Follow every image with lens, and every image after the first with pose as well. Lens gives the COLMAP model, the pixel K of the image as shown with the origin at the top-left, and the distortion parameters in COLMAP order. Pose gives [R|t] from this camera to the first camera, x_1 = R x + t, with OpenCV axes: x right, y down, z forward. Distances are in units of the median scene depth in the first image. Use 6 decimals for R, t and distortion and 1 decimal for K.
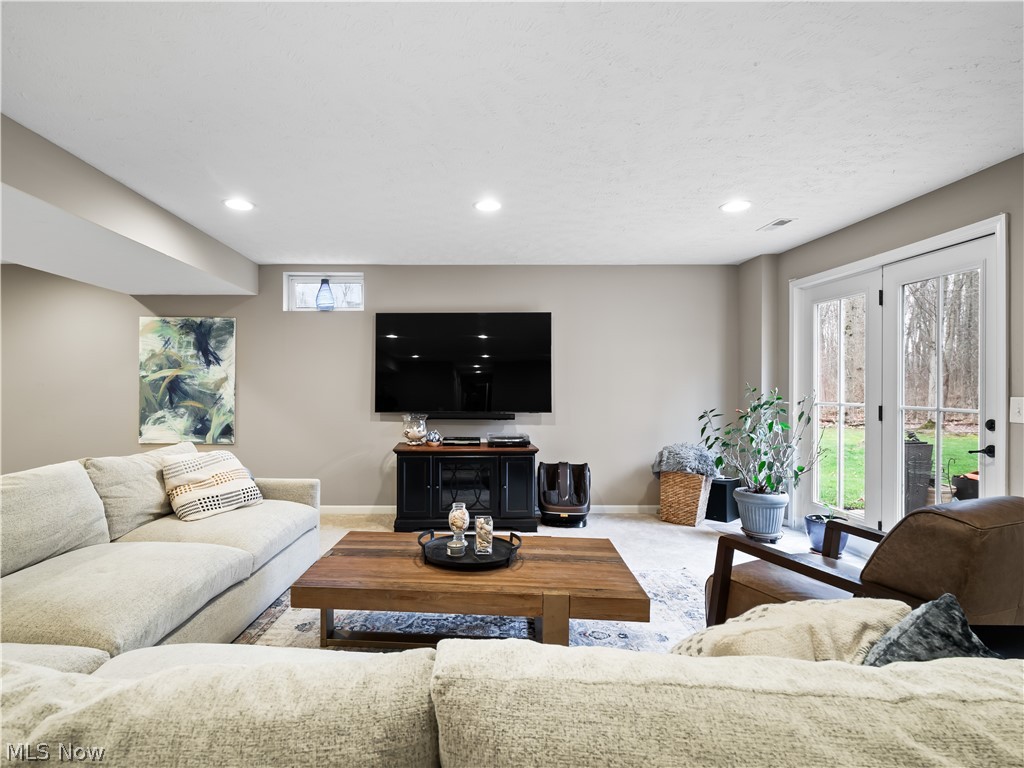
lens RADIAL K [[513.4, 0, 507.7], [0, 513.4, 383.9], [0, 0, 1]] dist [0.011203, -0.004856]
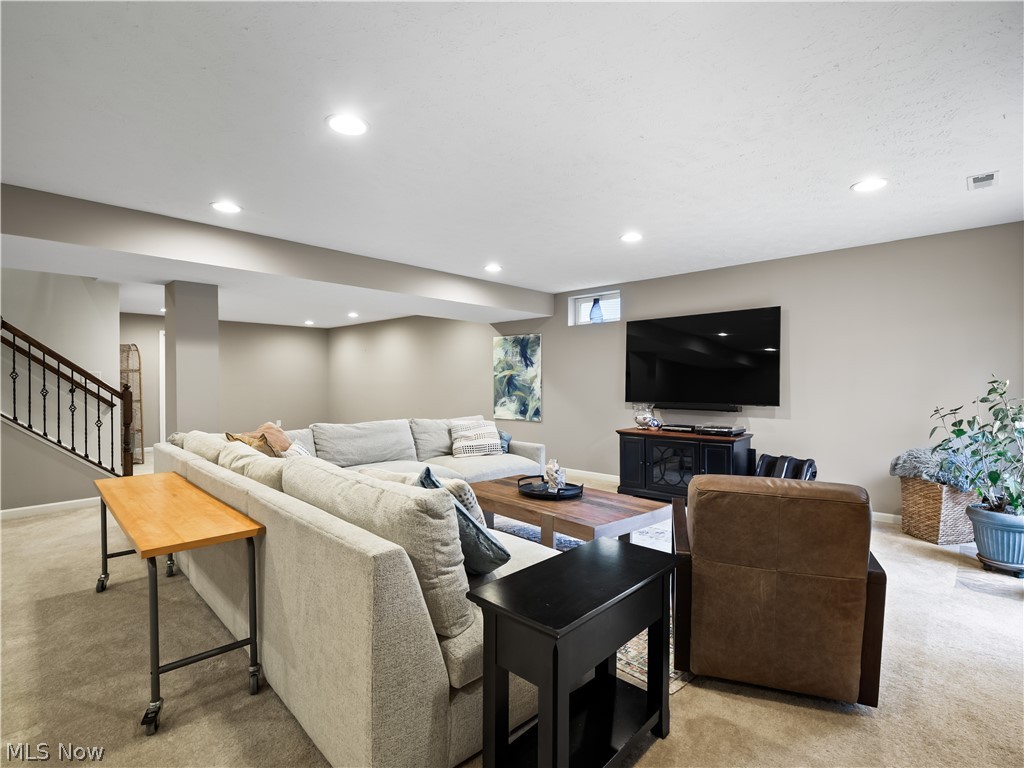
lens RADIAL K [[472.7, 0, 516.3], [0, 472.7, 384.9], [0, 0, 1]] dist [0.015203, -0.000229]
pose [[0.756841, 0.000969, -0.653598, 0.276100], [0.005749, 0.999950, 0.008140, 0.003091], [0.653573, -0.009918, 0.756798, -0.037530]]
